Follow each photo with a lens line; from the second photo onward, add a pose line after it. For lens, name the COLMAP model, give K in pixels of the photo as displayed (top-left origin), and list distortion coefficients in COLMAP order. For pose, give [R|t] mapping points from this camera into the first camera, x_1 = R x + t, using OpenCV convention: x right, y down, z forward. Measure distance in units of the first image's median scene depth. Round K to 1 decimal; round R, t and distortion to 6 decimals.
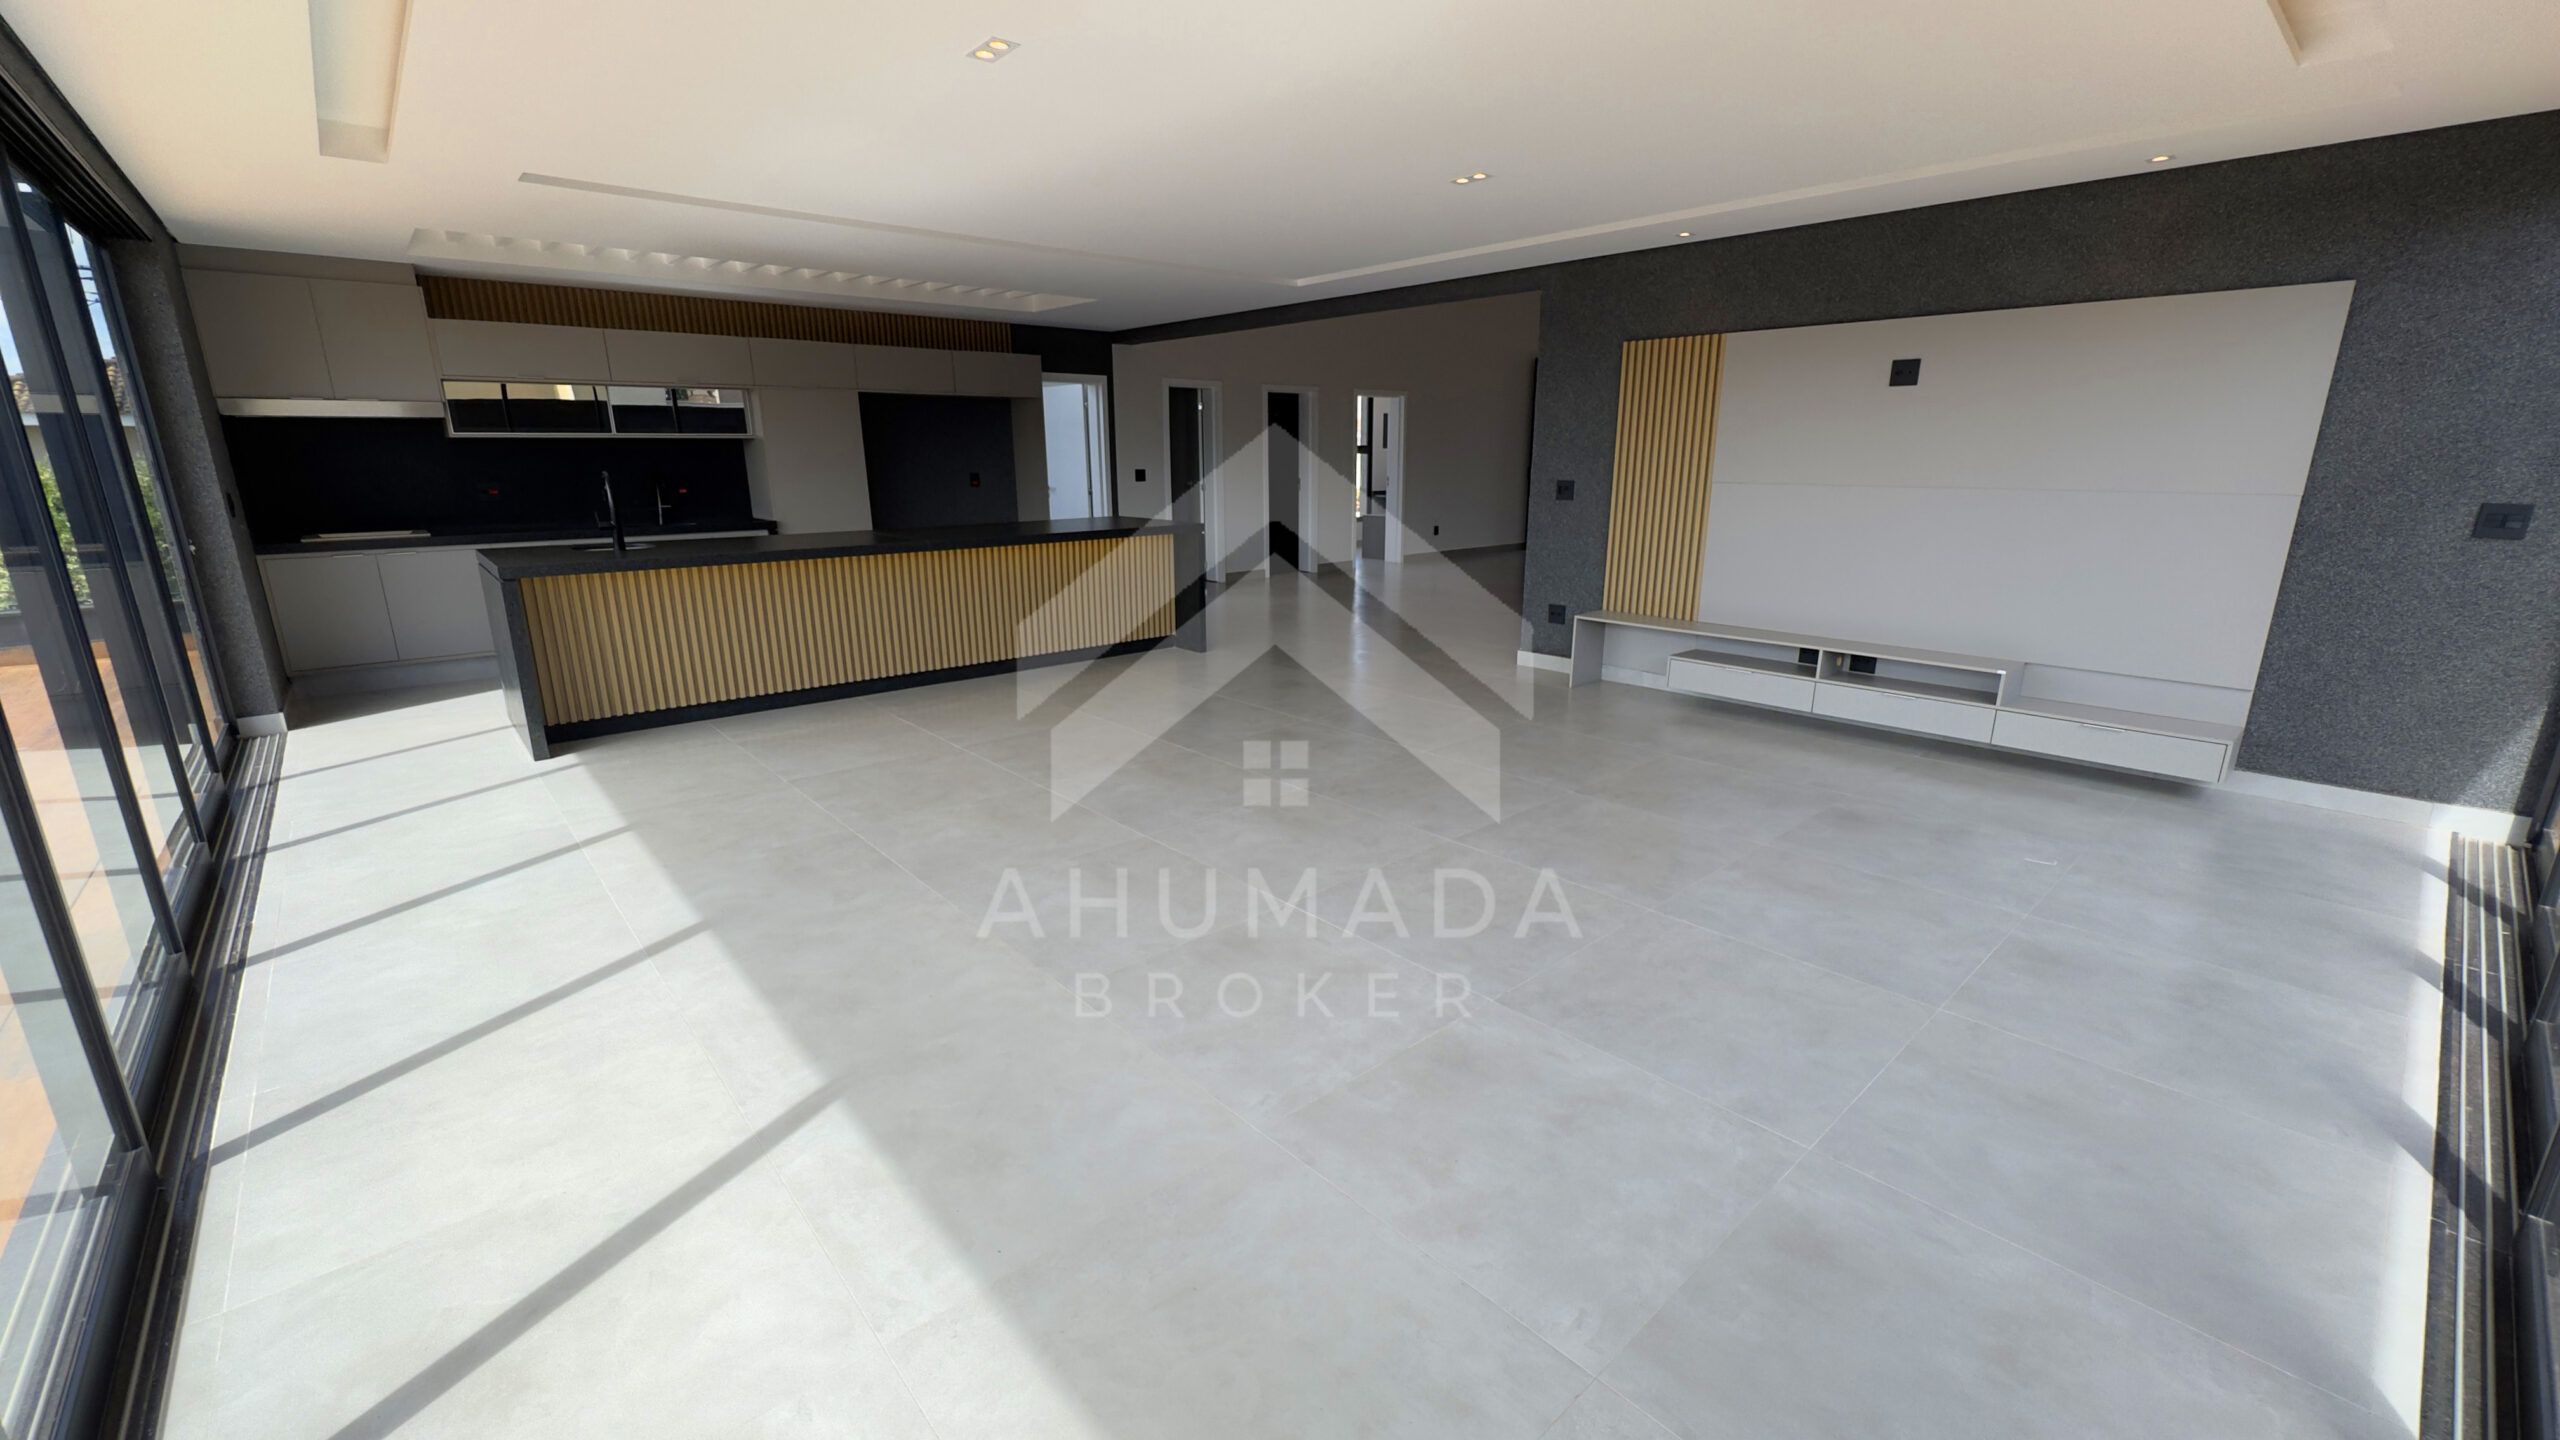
lens RADIAL K [[1022.9, 0, 1280.5], [0, 1022.9, 719.0], [0, 0, 1]] dist [0.000540, 0.000038]
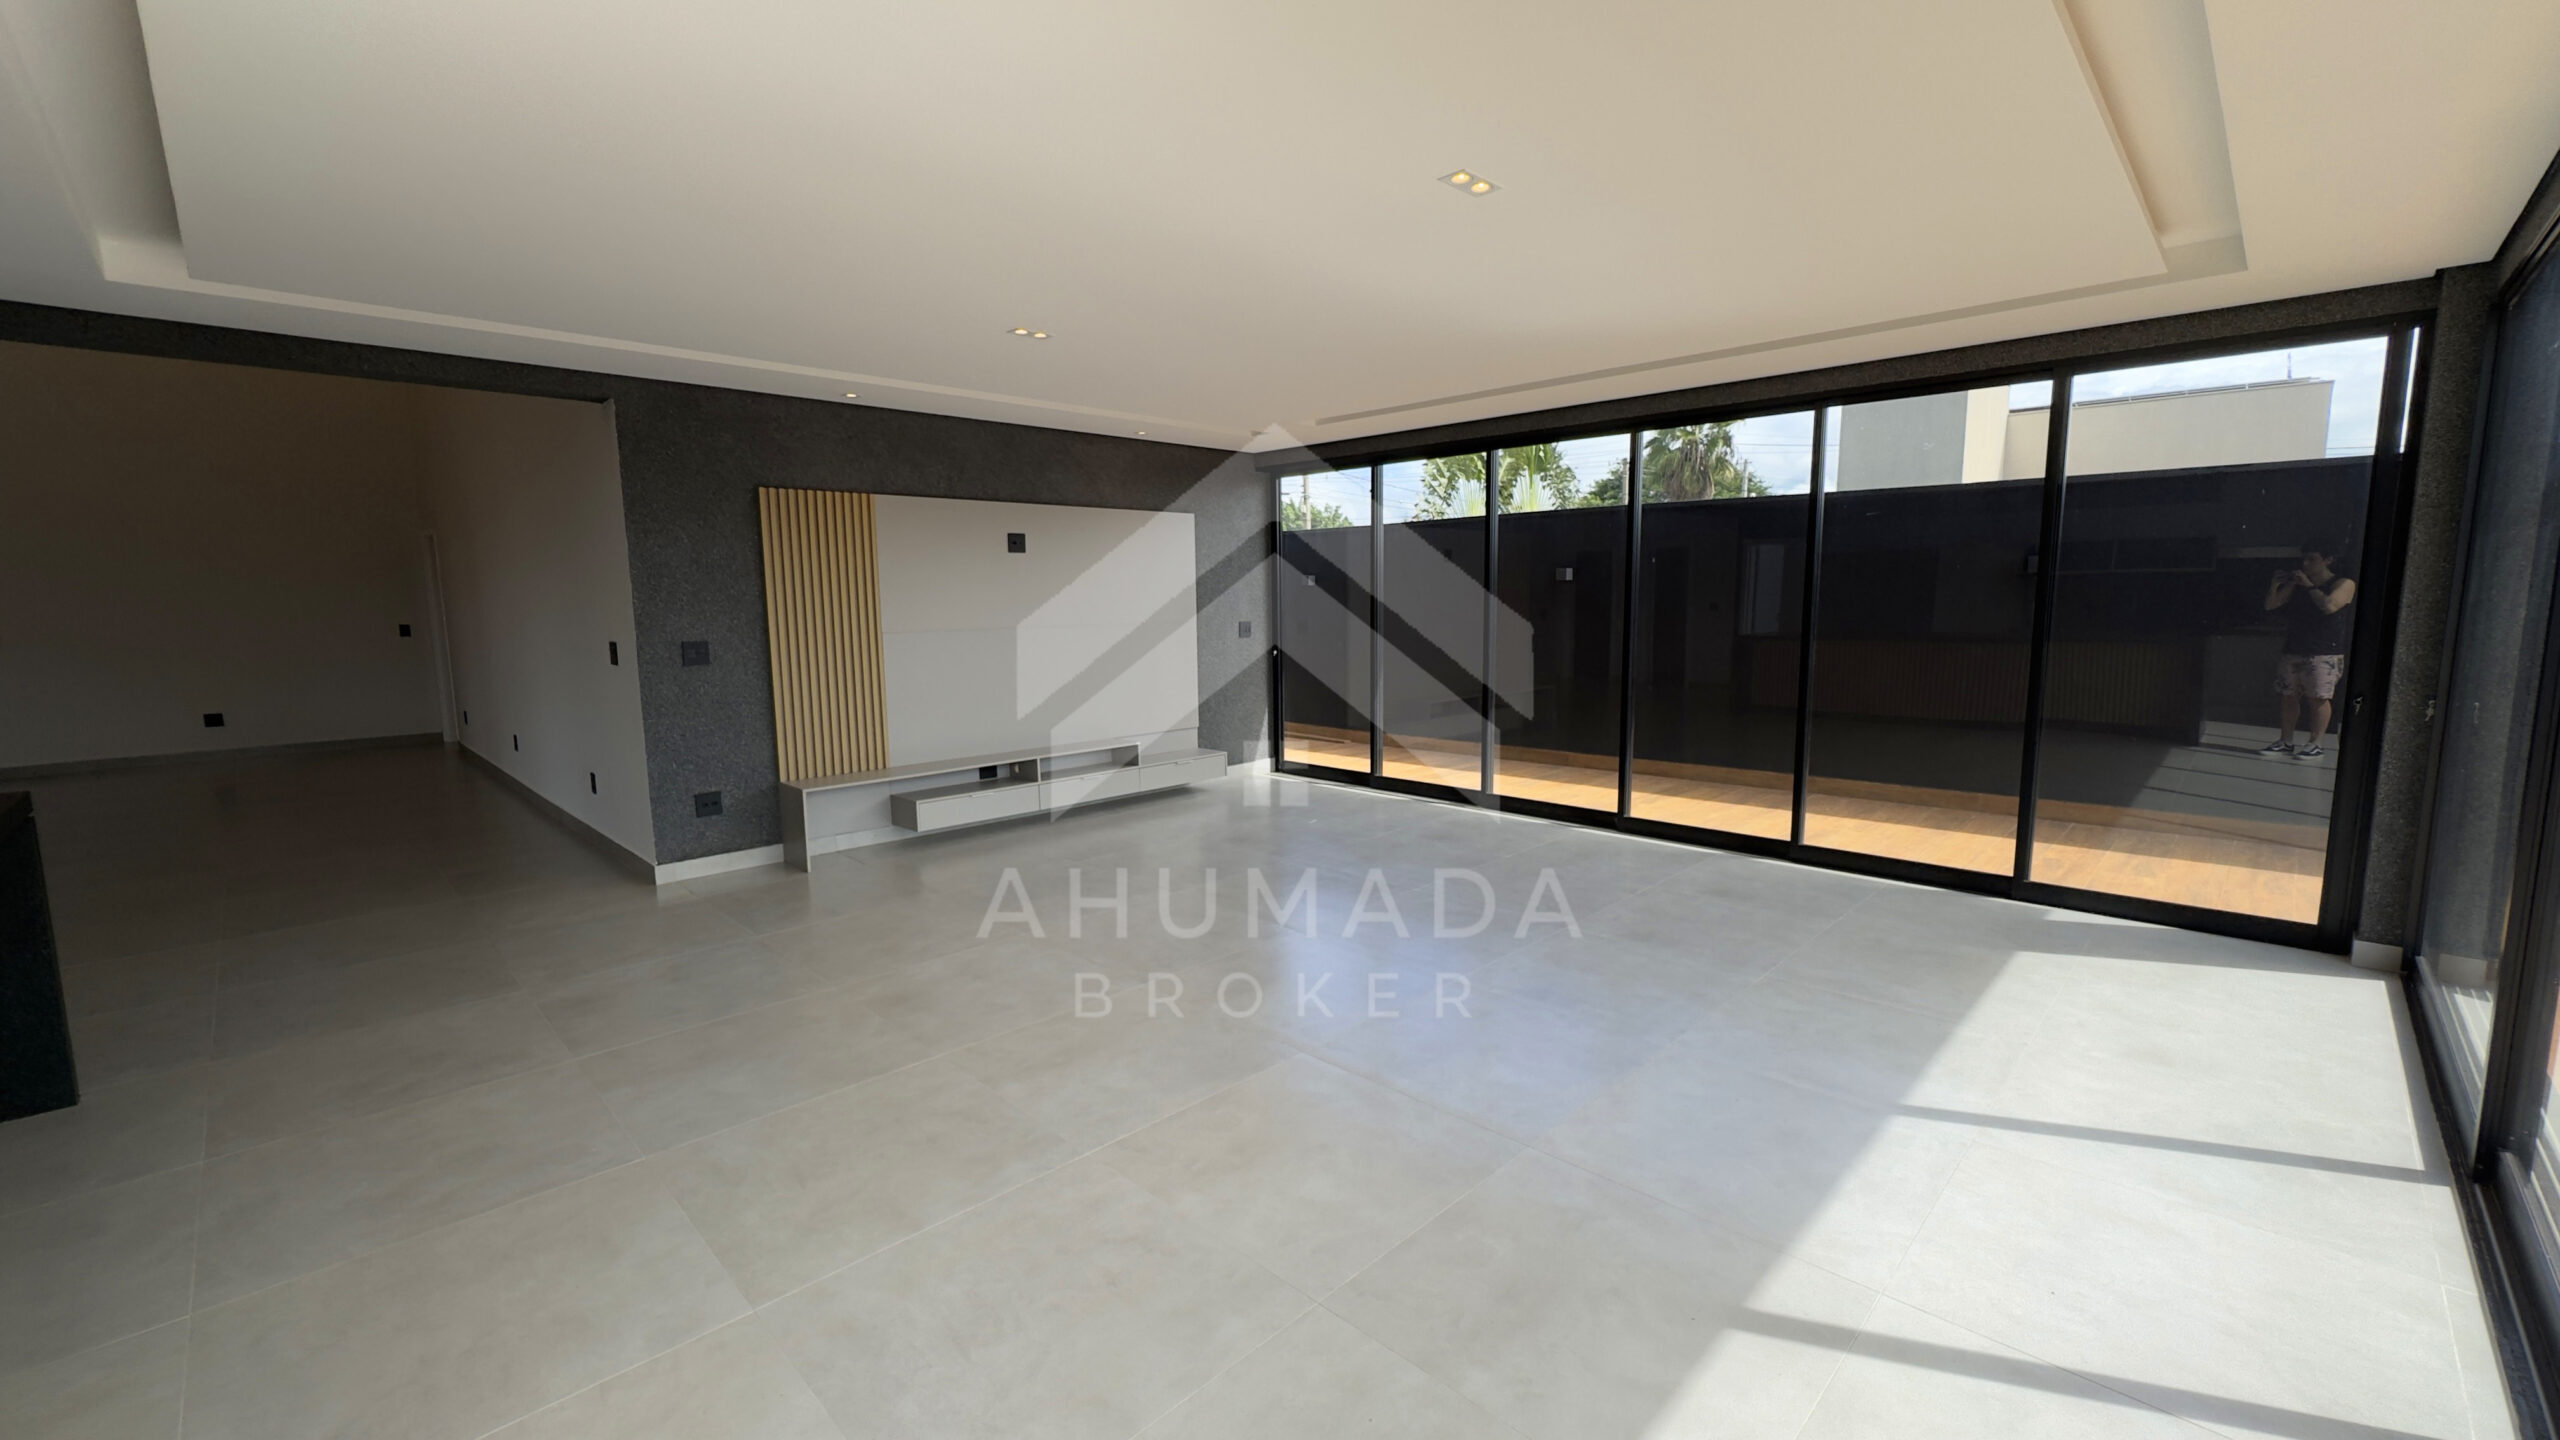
lens RADIAL K [[1022.9, 0, 1280.8], [0, 1022.9, 719.9], [0, 0, 1]] dist [0.000540, 0.000038]
pose [[-0.062148, -0.118776, 0.990974, -0.701760], [0.266769, 0.954793, 0.131170, -0.194720], [-0.961755, 0.272513, -0.027653, 0.737840]]
